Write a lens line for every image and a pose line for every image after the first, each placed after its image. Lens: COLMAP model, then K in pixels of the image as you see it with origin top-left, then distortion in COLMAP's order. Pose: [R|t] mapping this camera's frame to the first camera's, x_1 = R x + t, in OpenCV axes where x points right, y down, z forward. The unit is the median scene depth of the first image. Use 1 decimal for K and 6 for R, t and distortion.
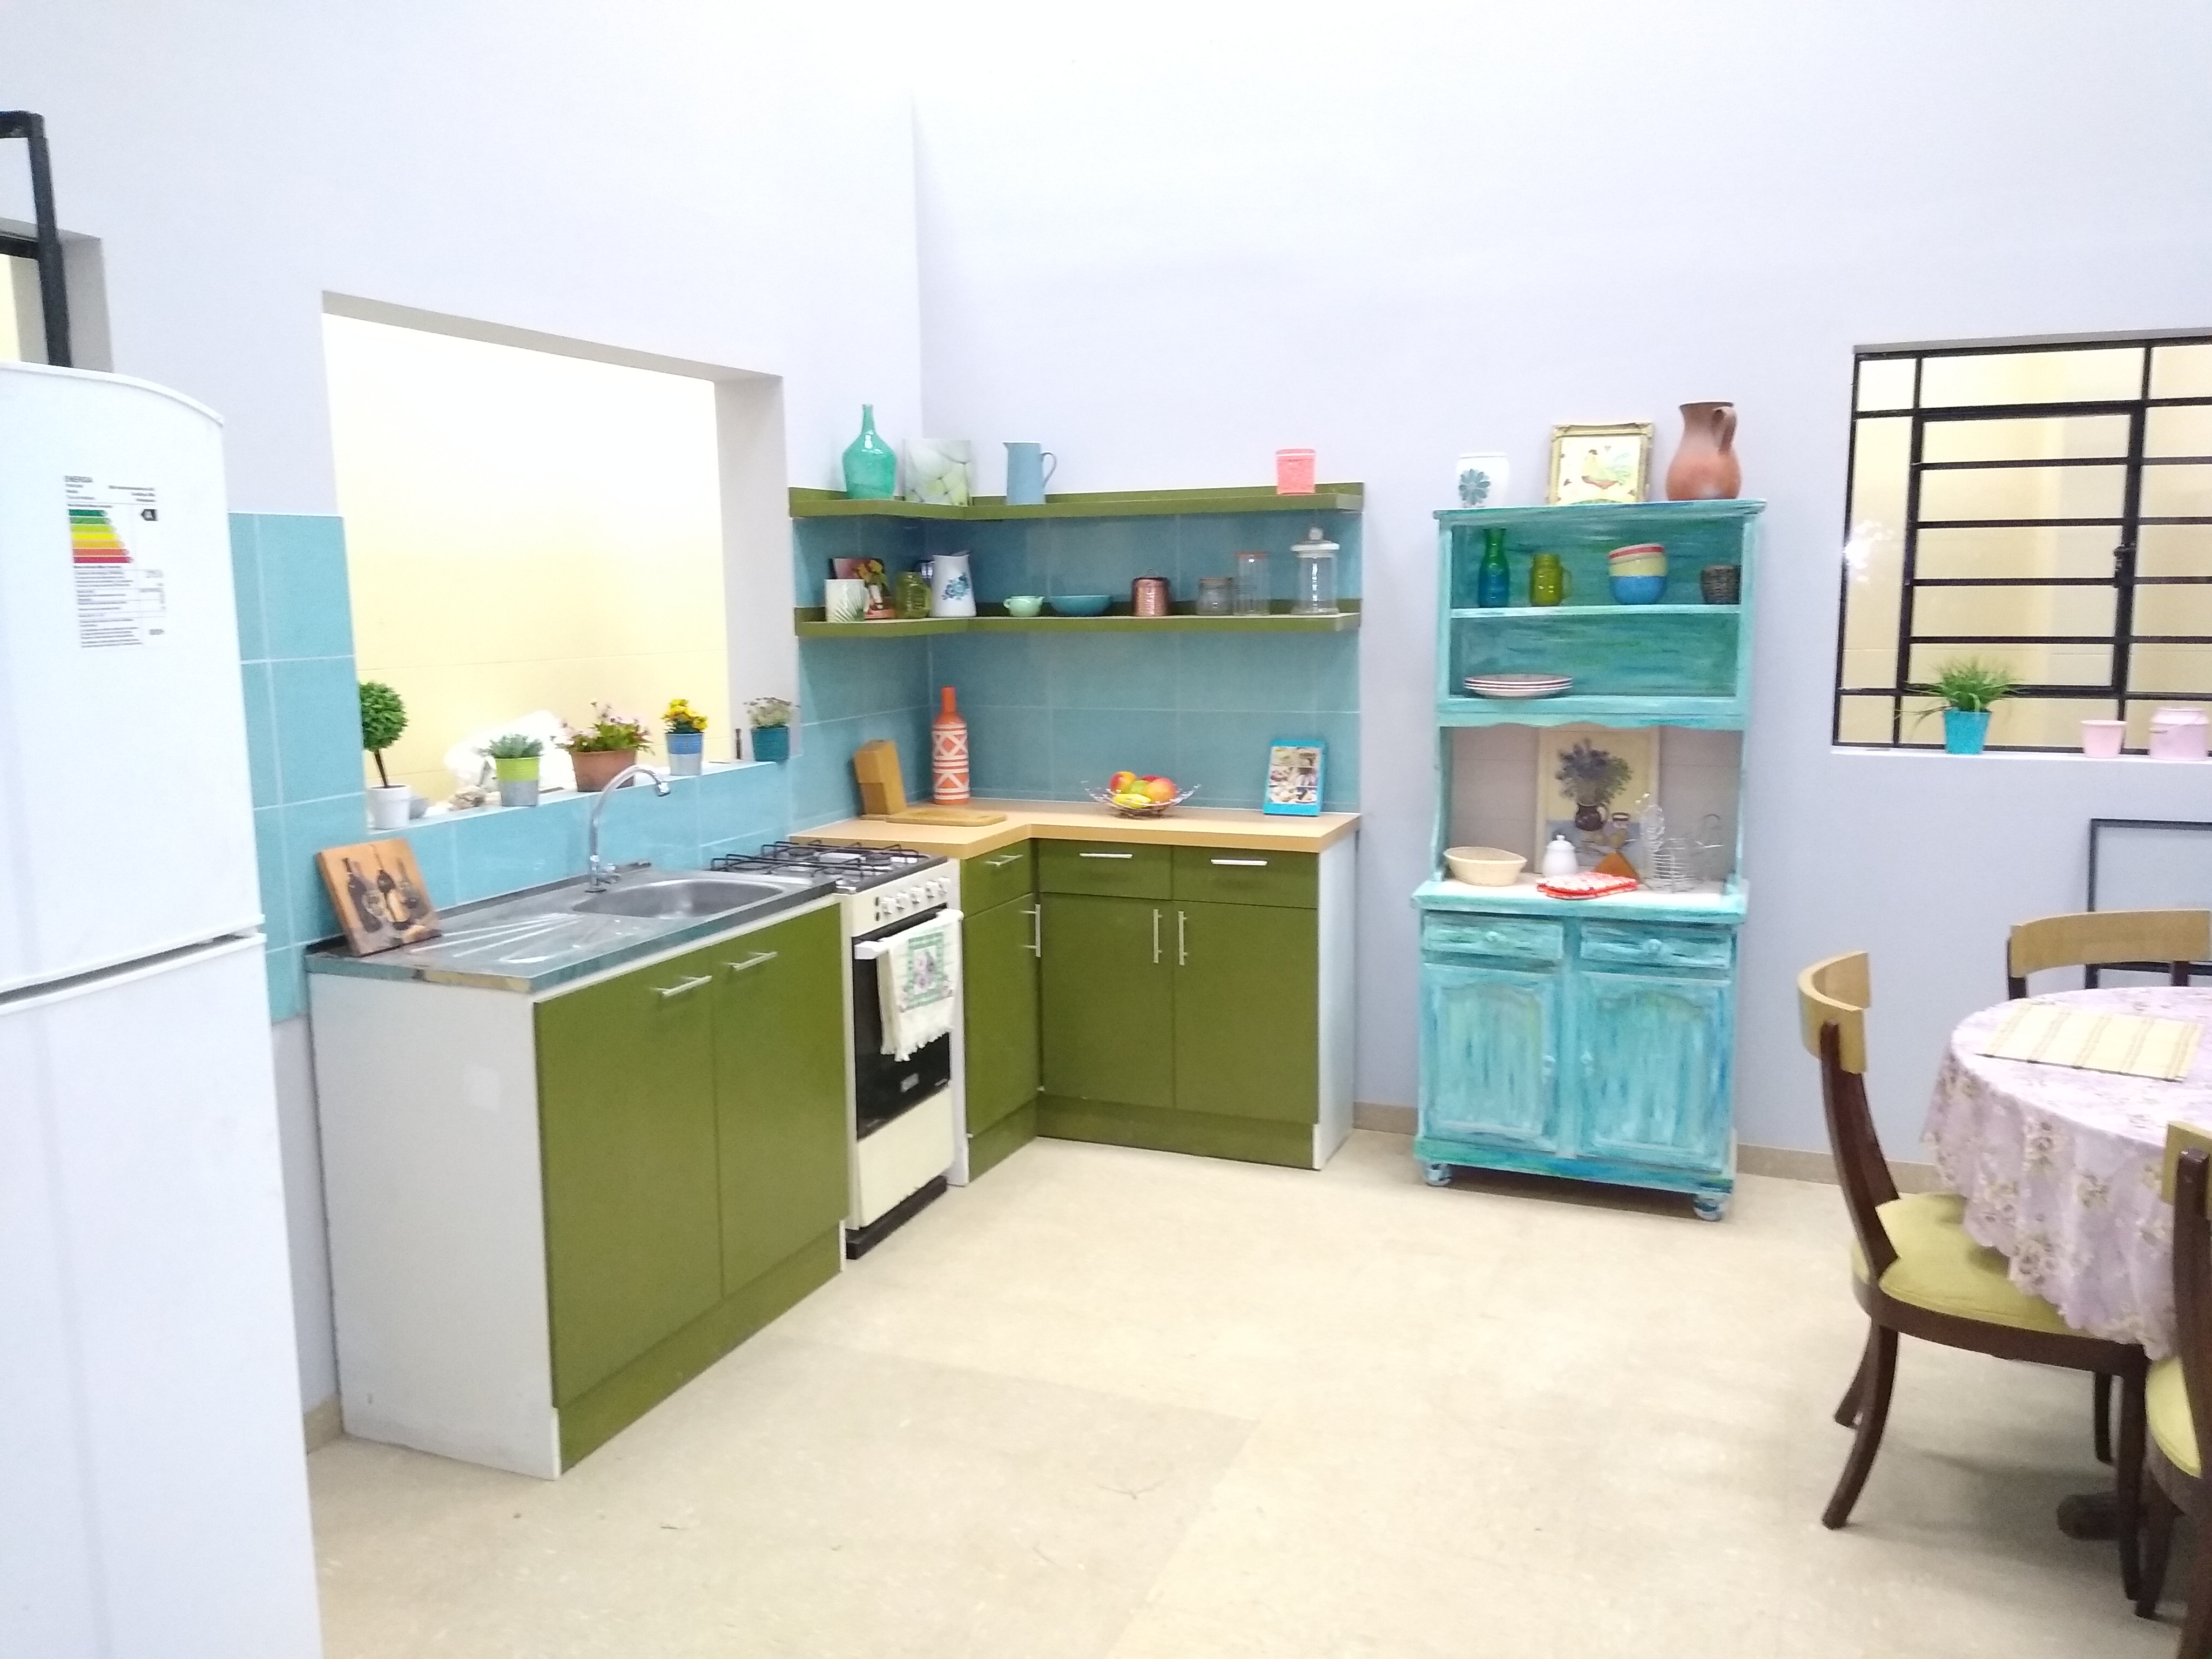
lens RADIAL K [[1722.3, 0, 1106.0], [0, 1722.3, 829.5], [0, 0, 1]] dist [0.039401, -0.001612]
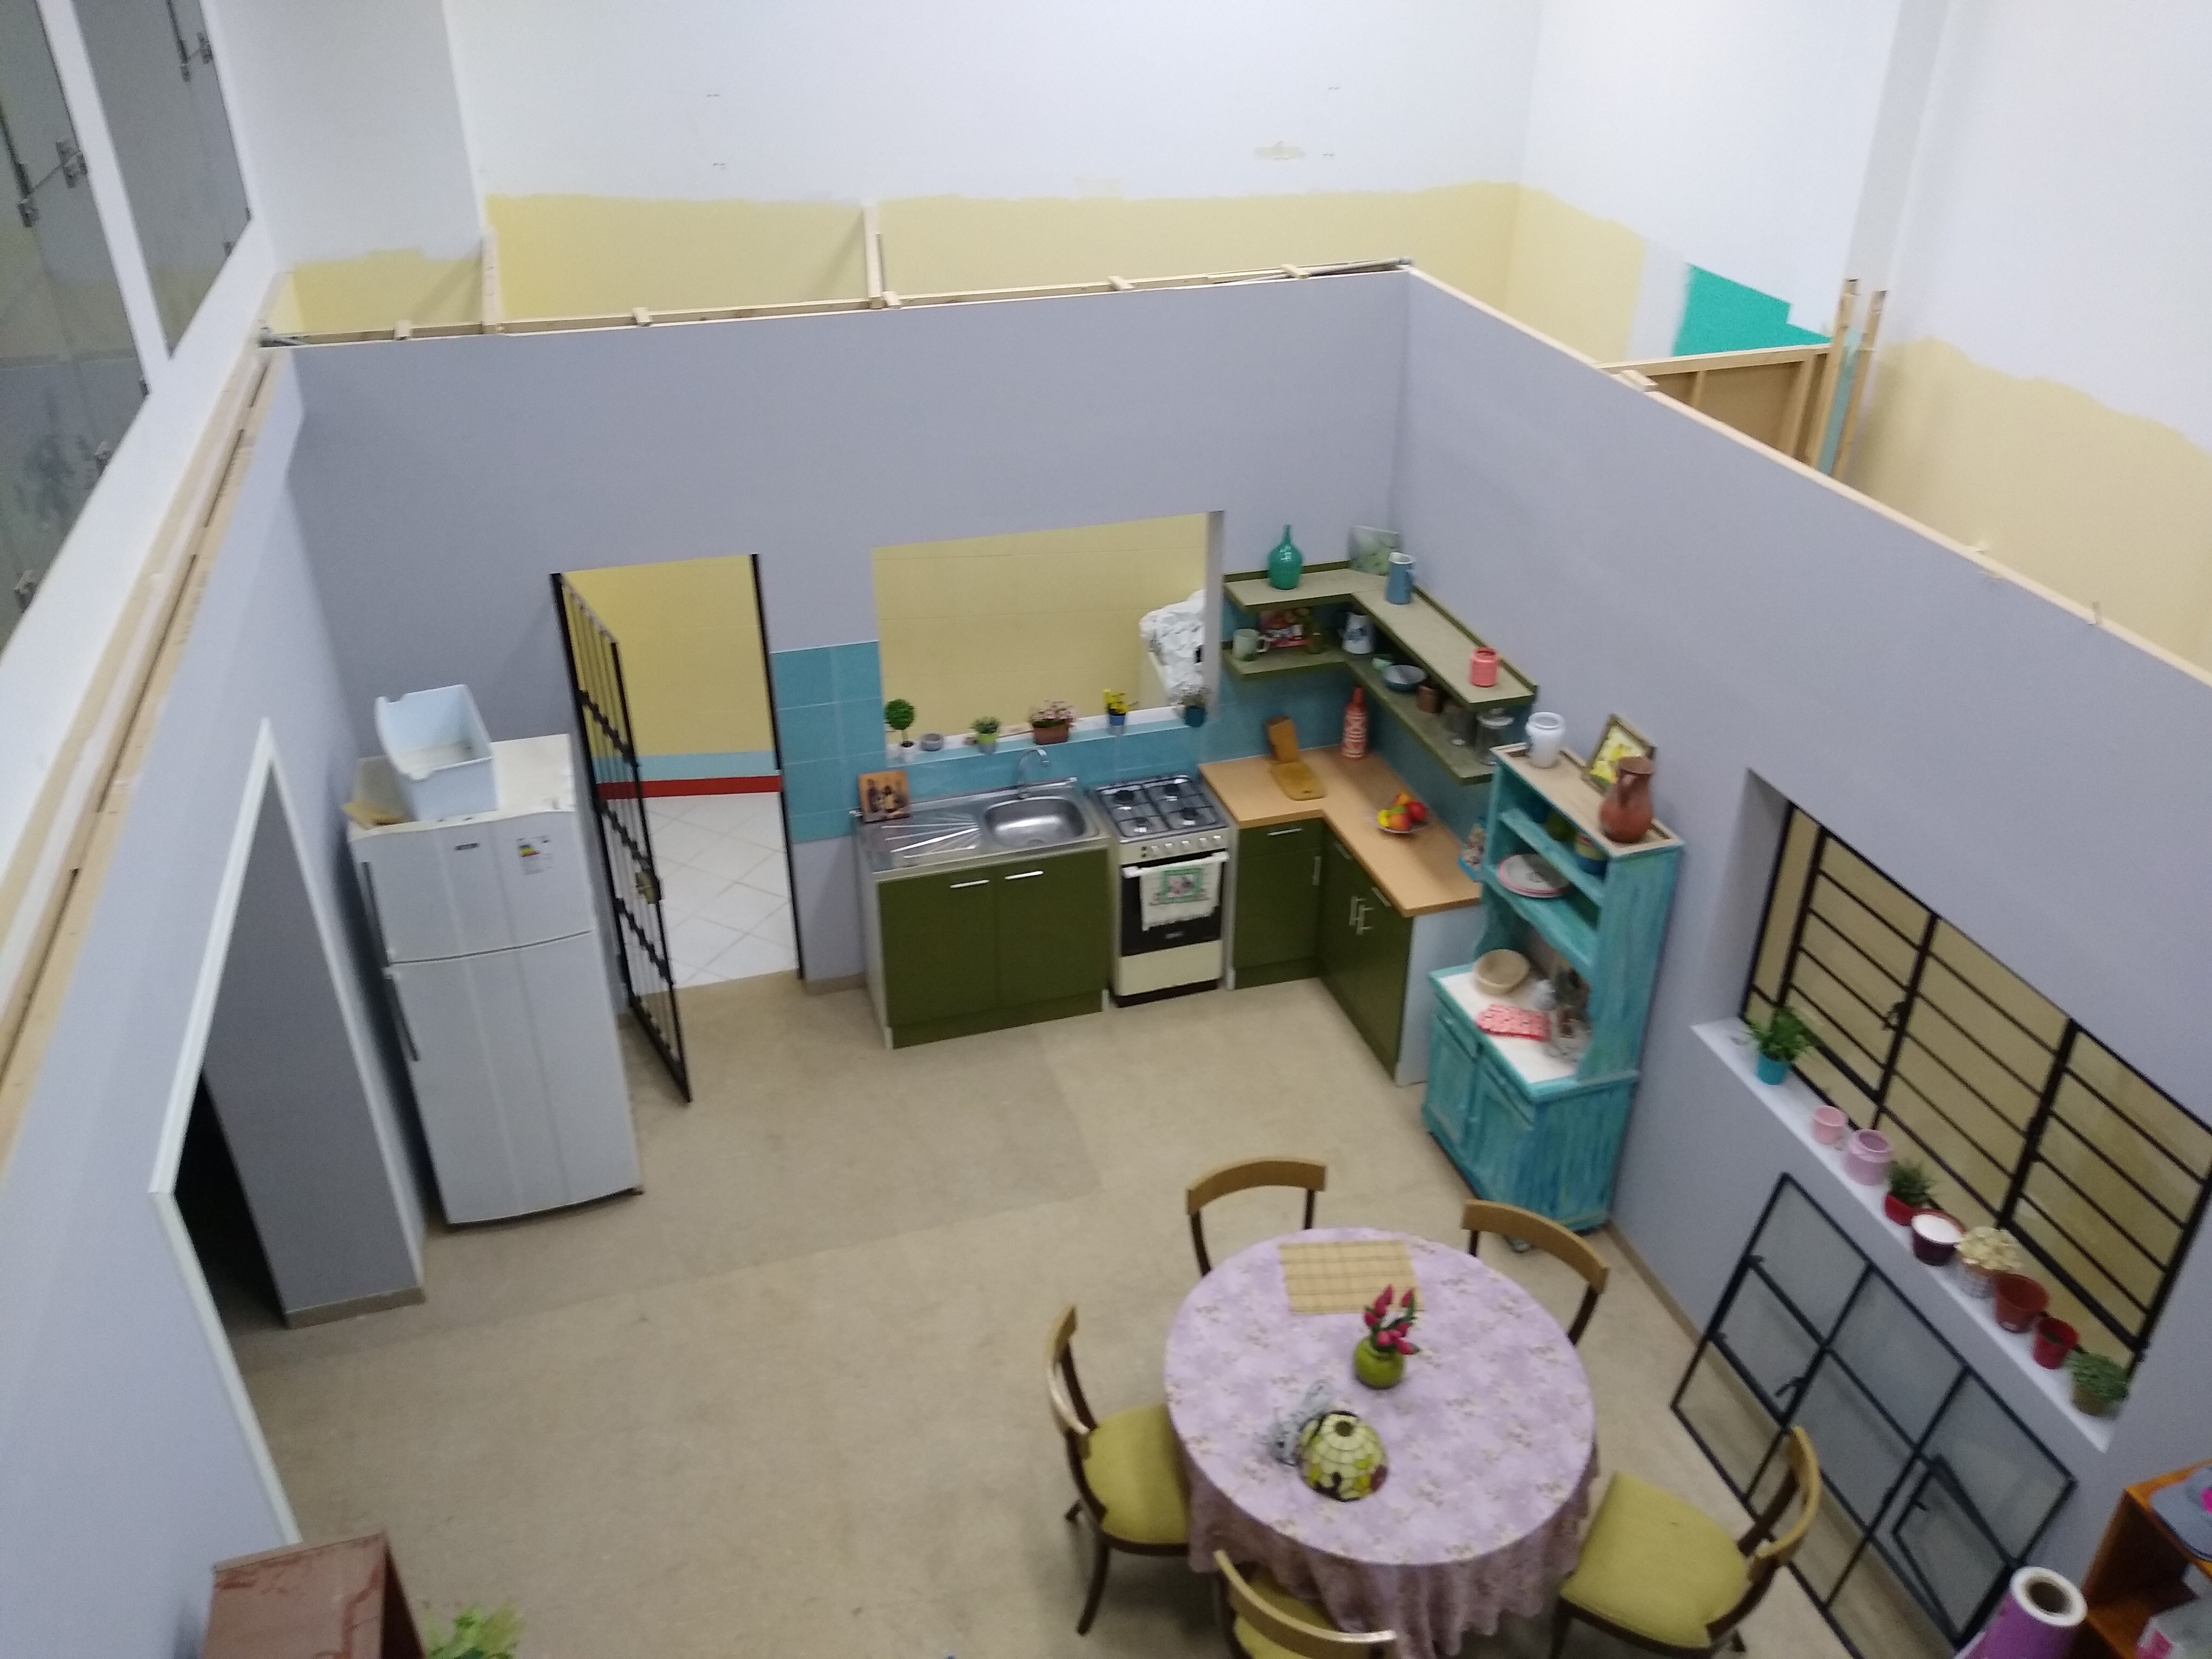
lens RADIAL K [[1722.3, 0, 1106.0], [0, 1722.3, 829.5], [0, 0, 1]] dist [0.039401, -0.001612]
pose [[0.621217, 0.413293, -0.665792, 1.045324], [-0.116986, 0.889005, 0.442700, -0.777210], [0.774858, -0.197124, 0.600614, -0.120320]]
